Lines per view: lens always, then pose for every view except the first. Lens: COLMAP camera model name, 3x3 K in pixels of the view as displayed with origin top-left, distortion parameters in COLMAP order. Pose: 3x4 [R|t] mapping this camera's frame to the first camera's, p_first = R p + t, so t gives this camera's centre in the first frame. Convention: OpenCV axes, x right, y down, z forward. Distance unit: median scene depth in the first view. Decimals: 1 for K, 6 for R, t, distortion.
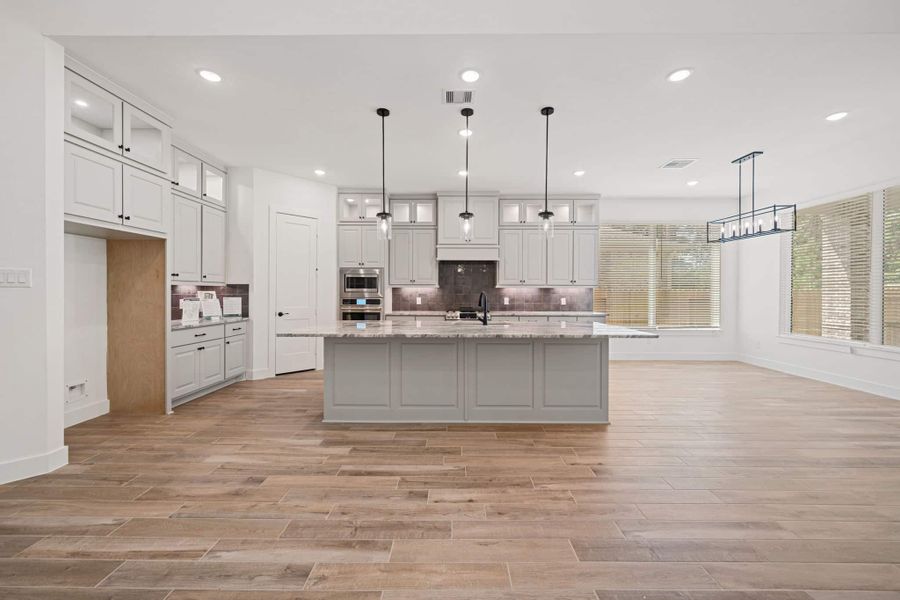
lens RADIAL K [[350.8, 0, 452.0], [0, 350.8, 291.7], [0, 0, 1]] dist [-0.001801, 0.000220]
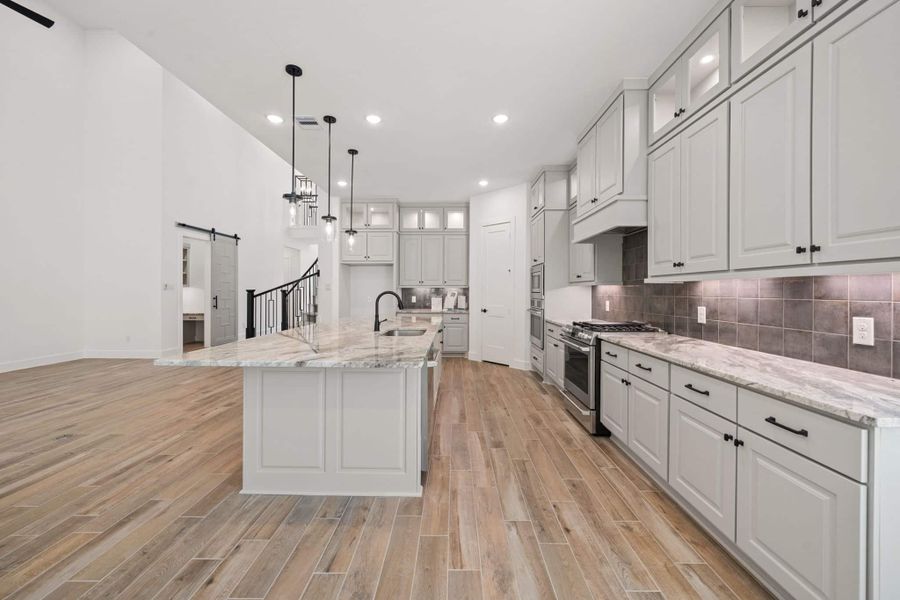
lens RADIAL K [[350.8, 0, 452.0], [0, 350.8, 291.7], [0, 0, 1]] dist [-0.001801, 0.000220]
pose [[-0.006868, -0.002540, -0.999973, 1.593548], [-0.001508, 0.999996, -0.002530, 0.004957], [0.999975, 0.001491, -0.006872, 2.027876]]
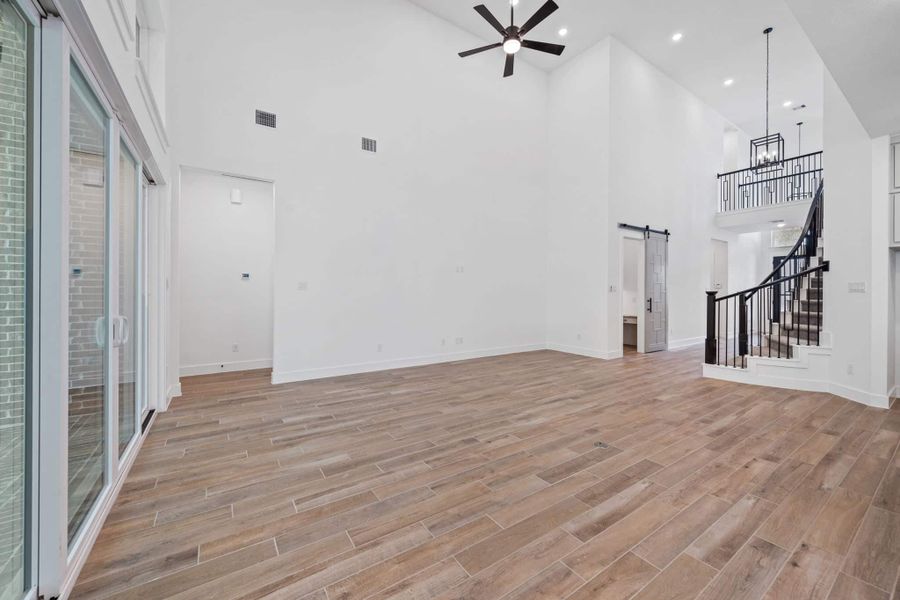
lens RADIAL K [[350.8, 0, 452.0], [0, 350.8, 291.7], [0, 0, 1]] dist [-0.001801, 0.000220]
pose [[-0.825054, -0.008177, -0.564995, 1.446225], [-0.008124, 0.999964, -0.002609, 0.004309], [0.564996, 0.002437, -0.825090, 1.304284]]
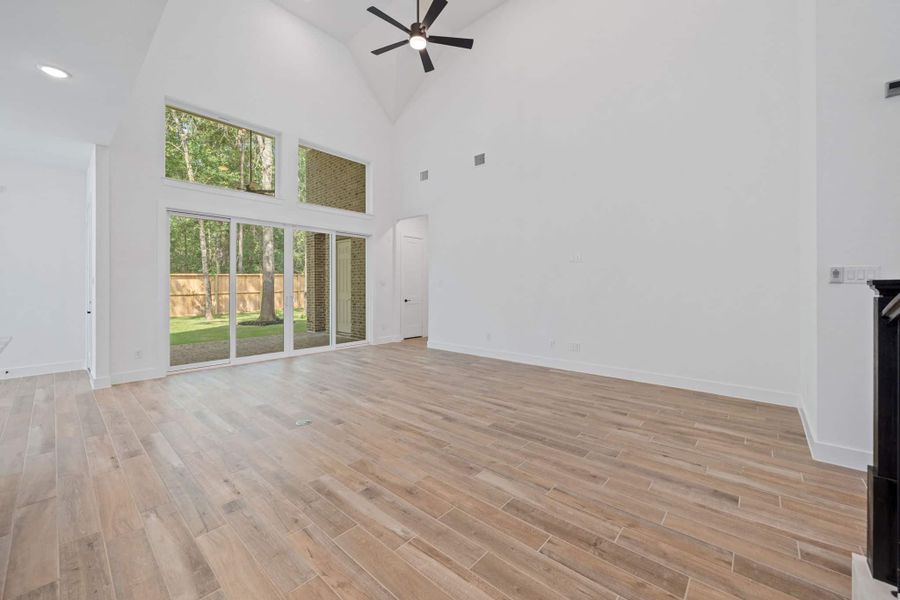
lens RADIAL K [[350.8, 0, 452.0], [0, 350.8, 291.7], [0, 0, 1]] dist [-0.001801, 0.000220]
pose [[-0.755838, -0.014273, 0.654603, -1.076807], [-0.002873, 0.999825, 0.018483, -0.008666], [-0.654752, 0.012090, -0.755747, 1.242371]]
